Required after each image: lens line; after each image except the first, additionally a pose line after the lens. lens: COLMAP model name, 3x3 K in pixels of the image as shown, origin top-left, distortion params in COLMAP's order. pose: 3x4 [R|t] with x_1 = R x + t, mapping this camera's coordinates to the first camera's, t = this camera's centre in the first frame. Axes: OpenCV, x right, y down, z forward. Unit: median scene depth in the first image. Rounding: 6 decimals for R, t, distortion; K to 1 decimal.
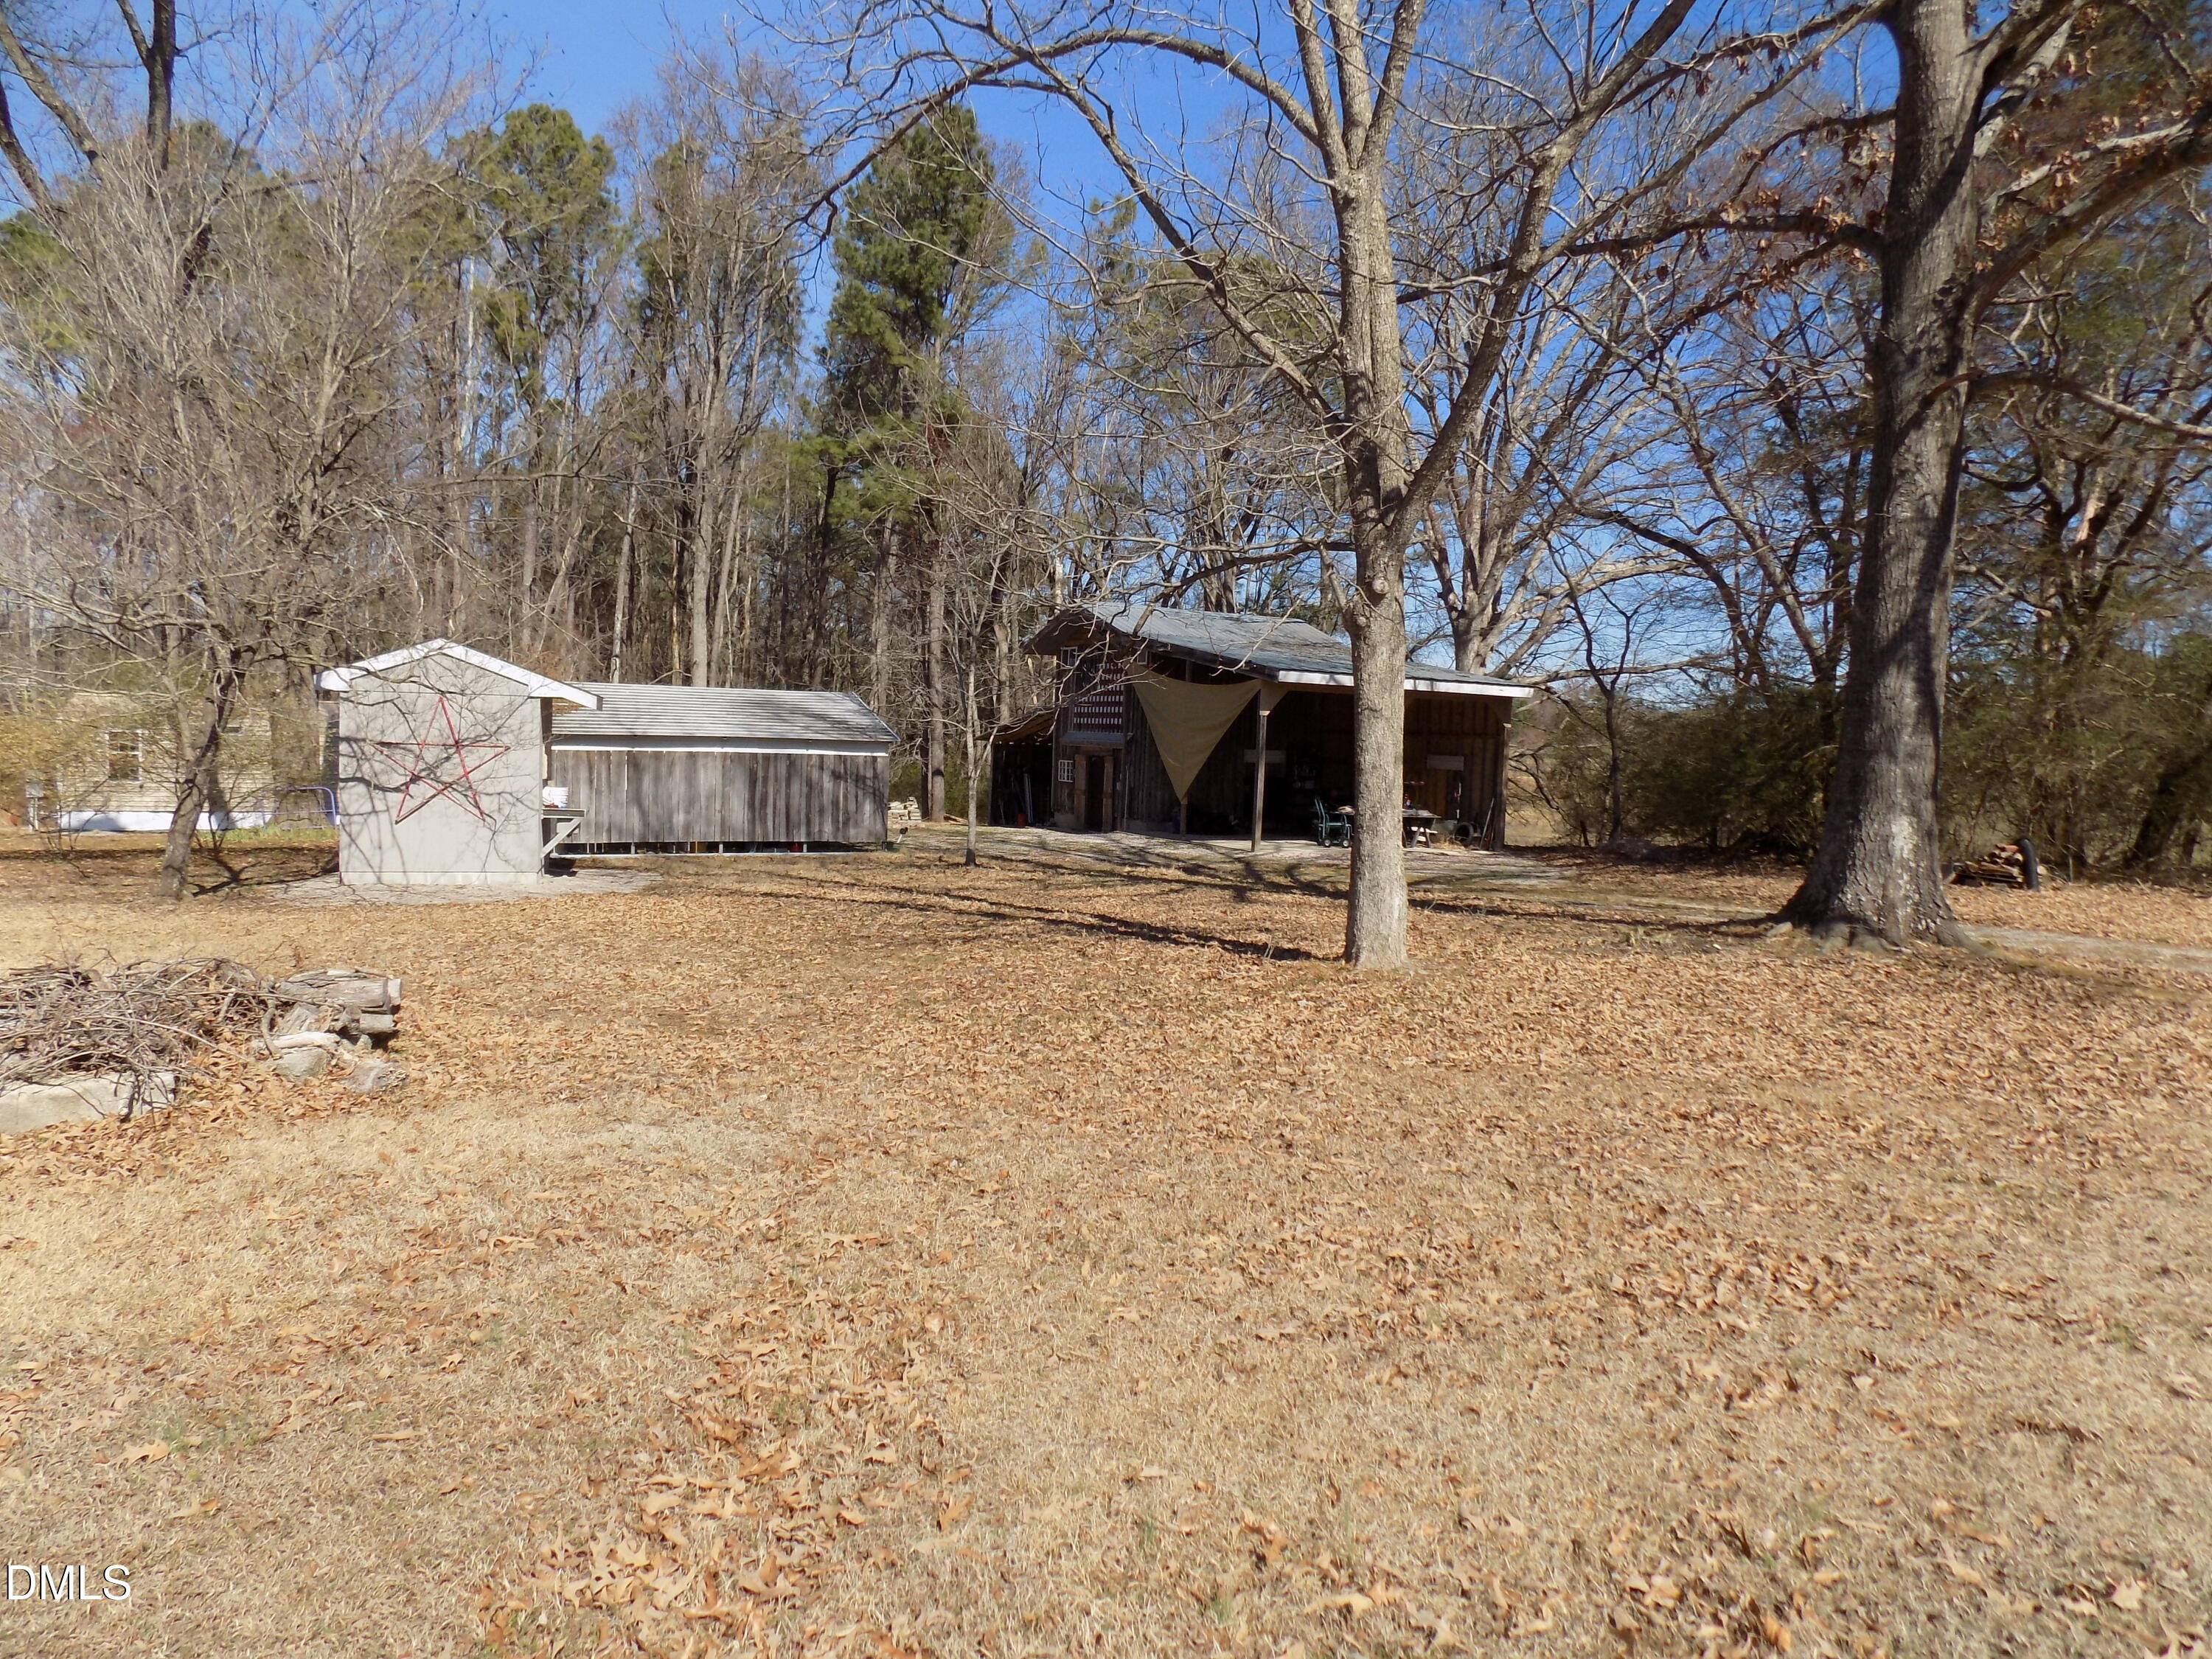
lens RADIAL K [[1488.4, 0, 1110.9], [0, 1488.4, 825.9], [0, 0, 1]] dist [-0.069998, 0.073022]
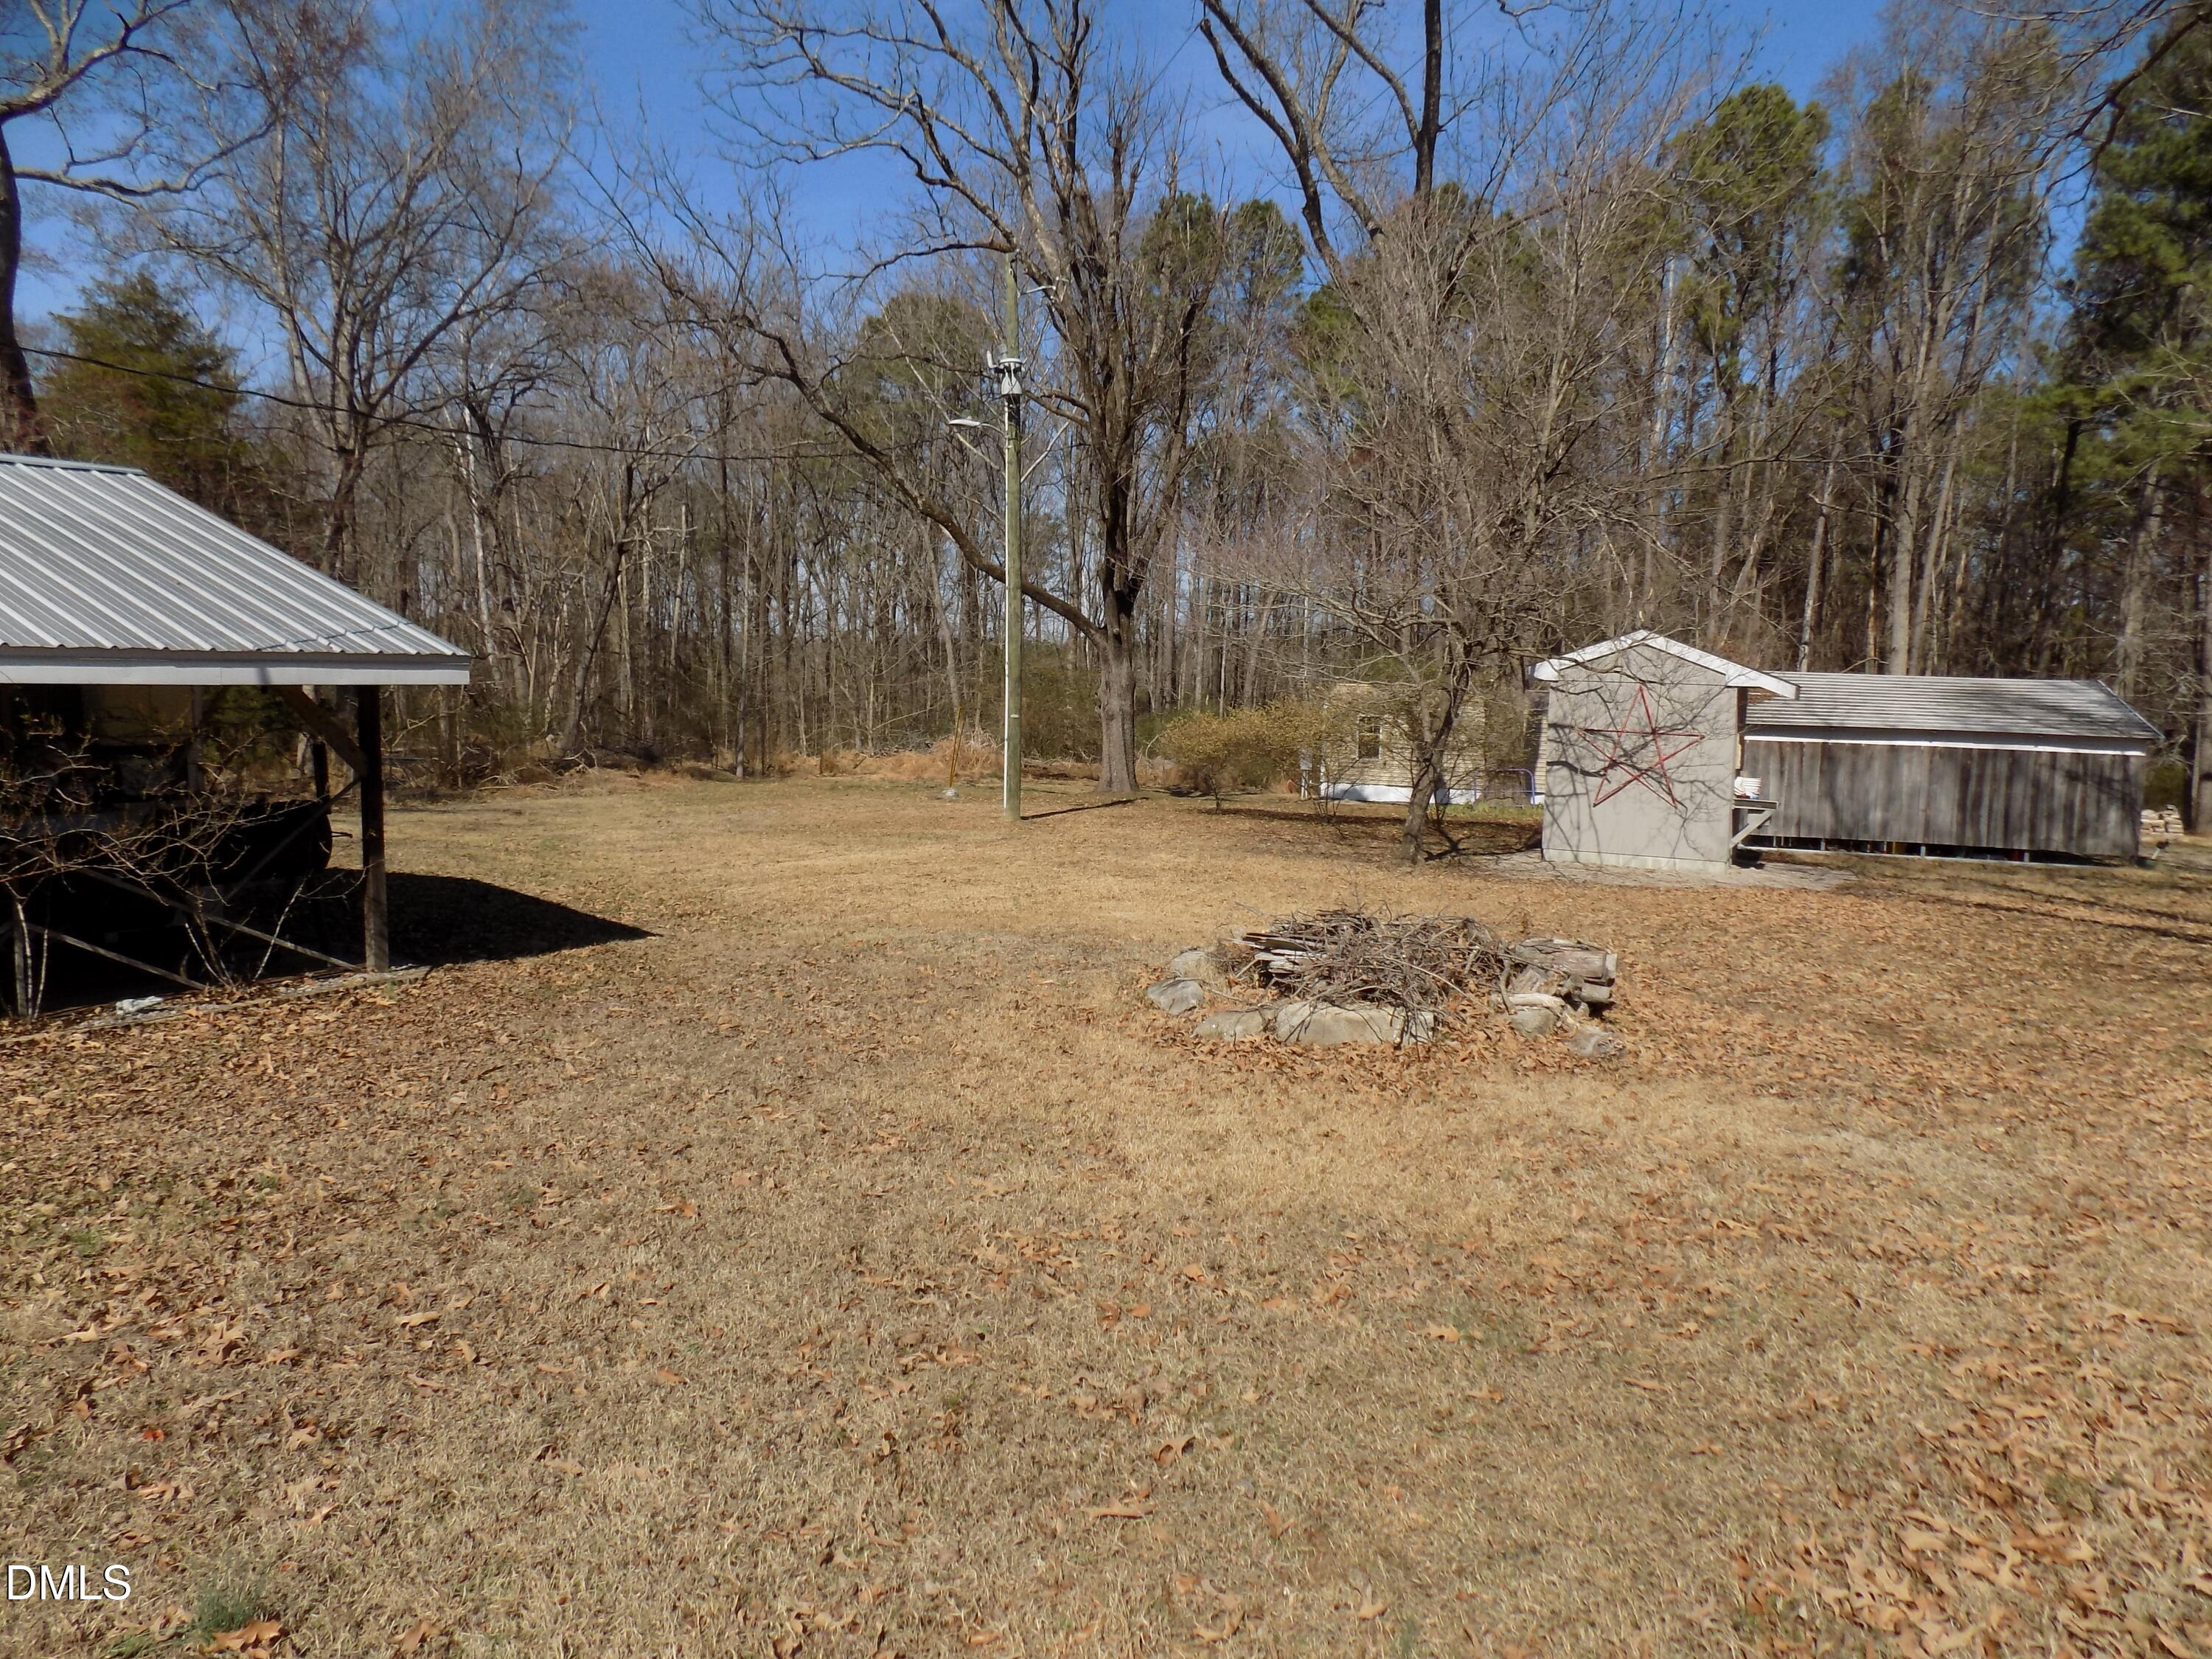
lens RADIAL K [[1488.4, 0, 1124.5], [0, 1488.4, 820.5], [0, 0, 1]] dist [-0.069998, 0.073022]
pose [[0.732280, 0.054940, -0.678784, -0.011360], [-0.052493, 0.998329, 0.024174, 0.000505], [0.678978, 0.017929, 0.733940, -0.007884]]
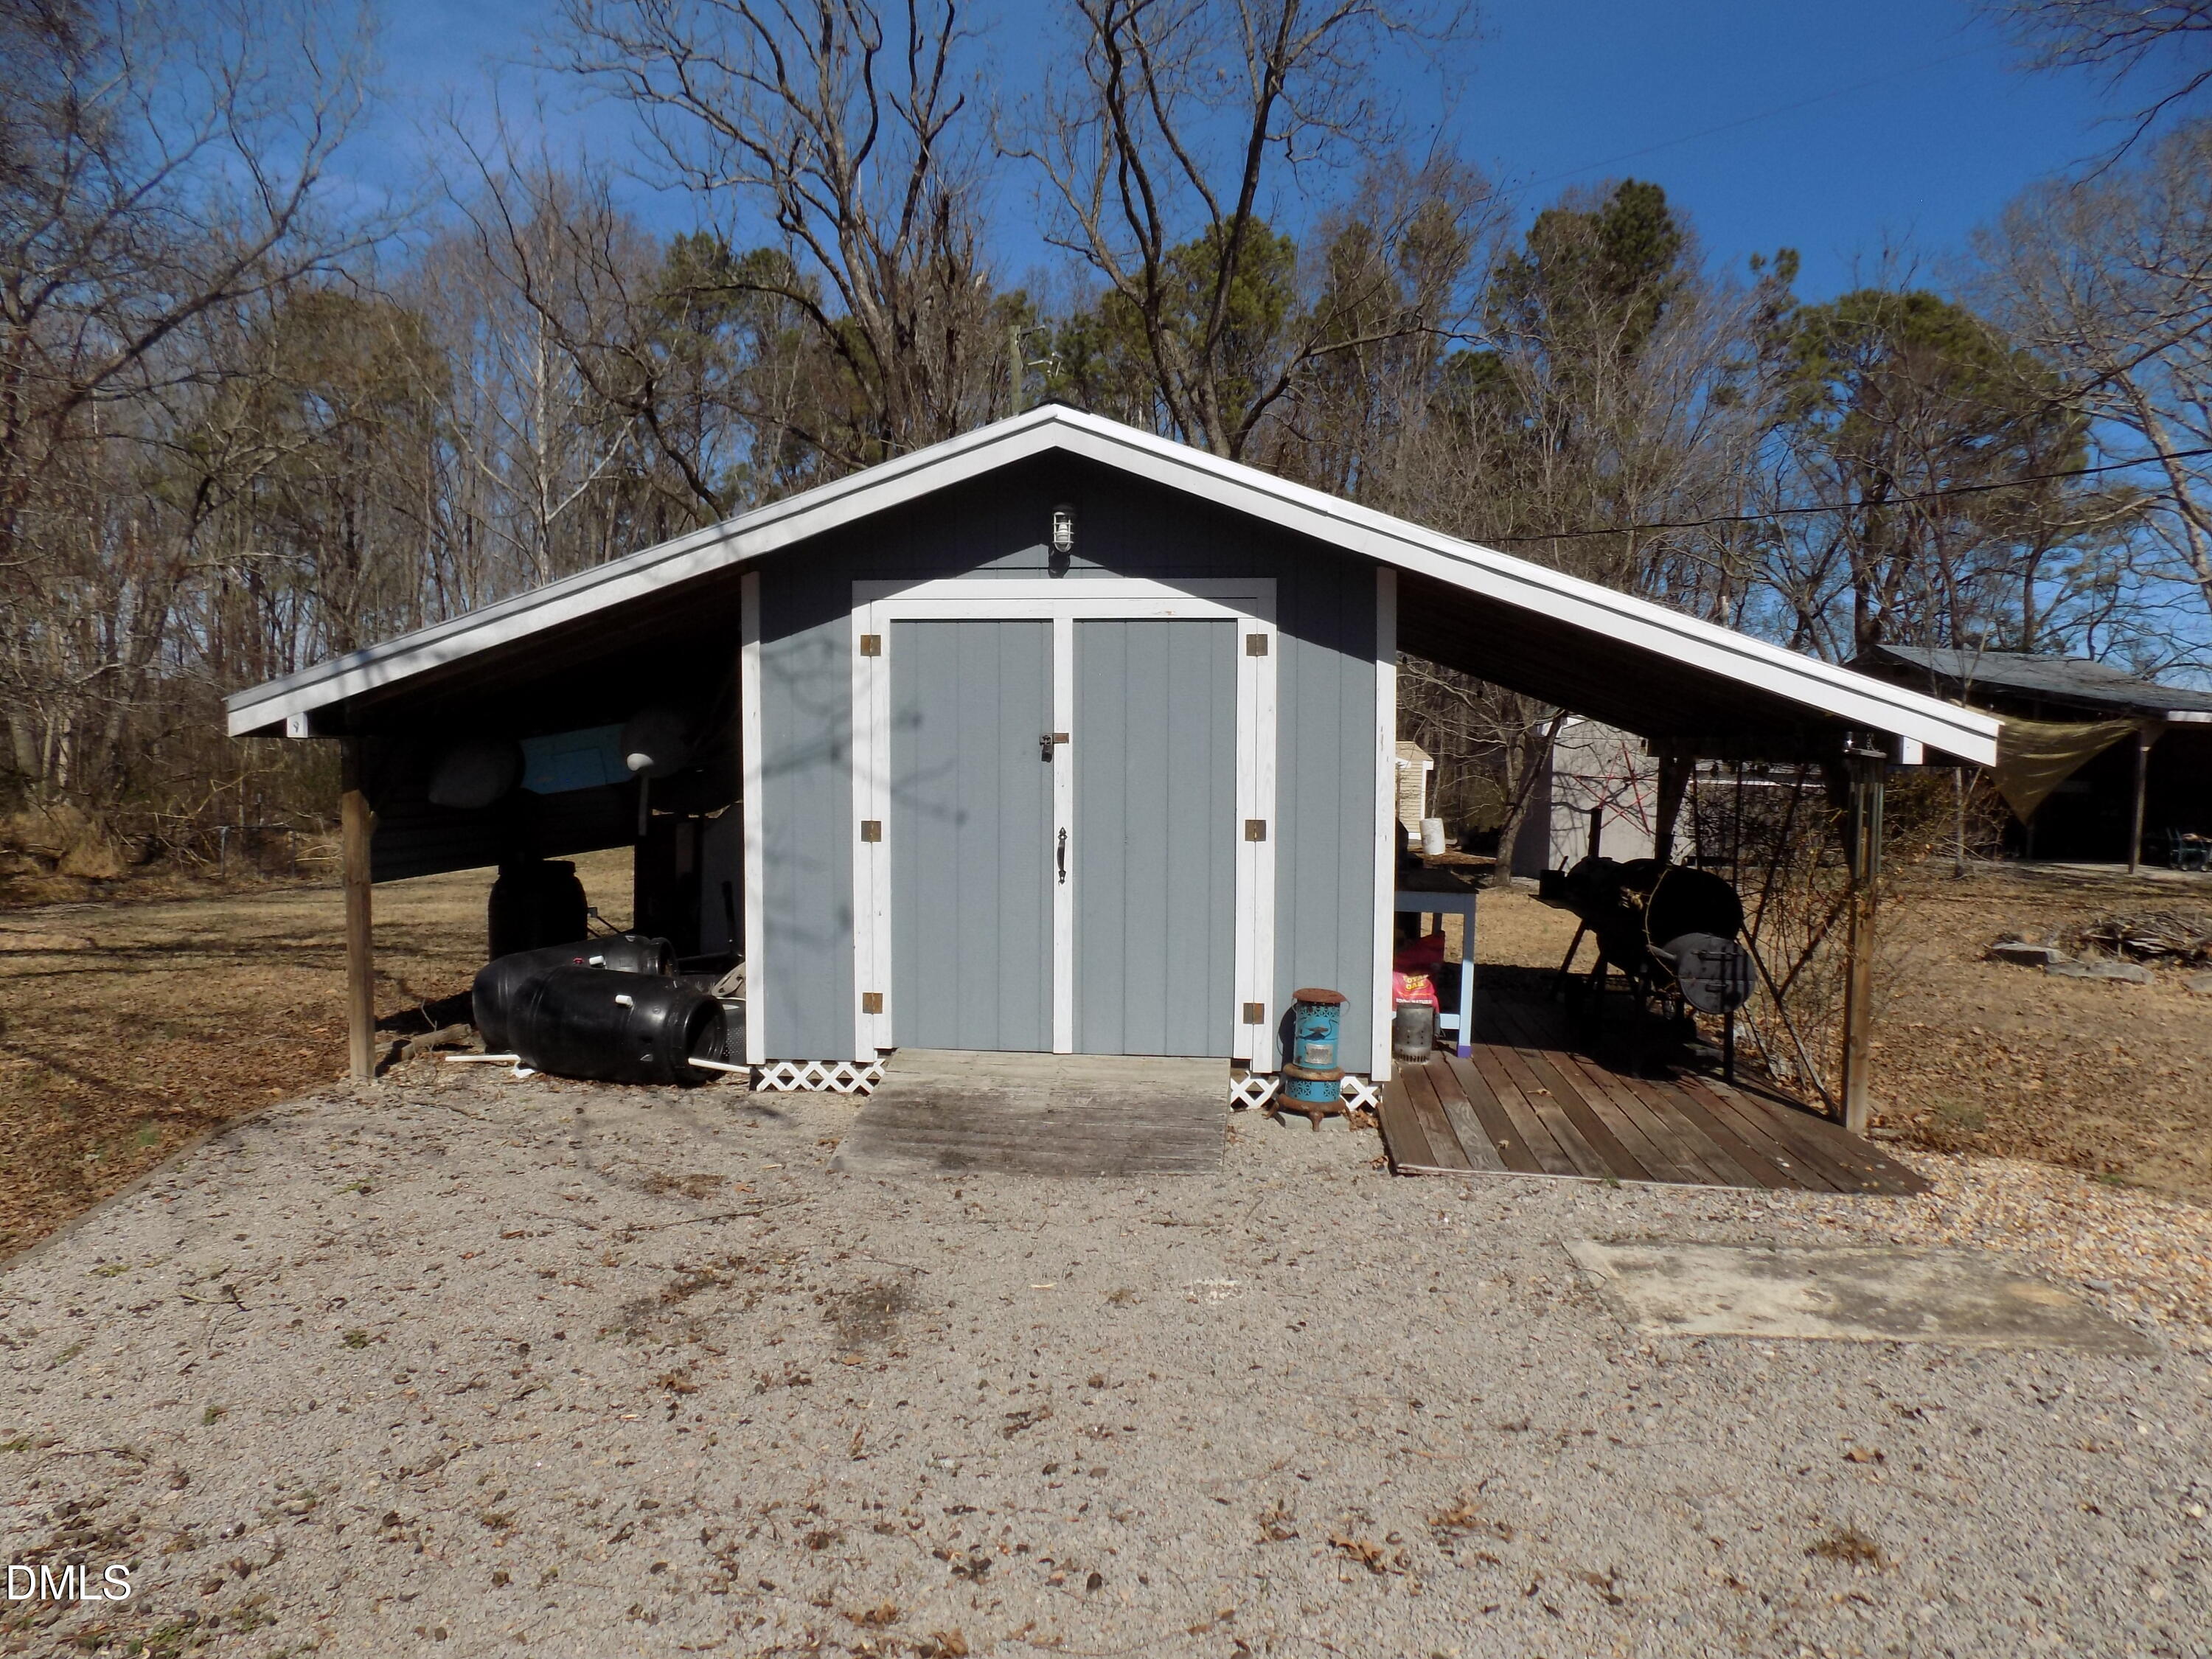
lens RADIAL K [[1488.4, 0, 1104.5], [0, 1488.4, 820.5], [0, 0, 1]] dist [-0.069998, 0.073022]
pose [[0.961517, 0.010869, -0.274529, -0.529458], [-0.016234, 0.999719, -0.017277, 0.013144], [0.274264, 0.021069, 0.961424, -0.396731]]
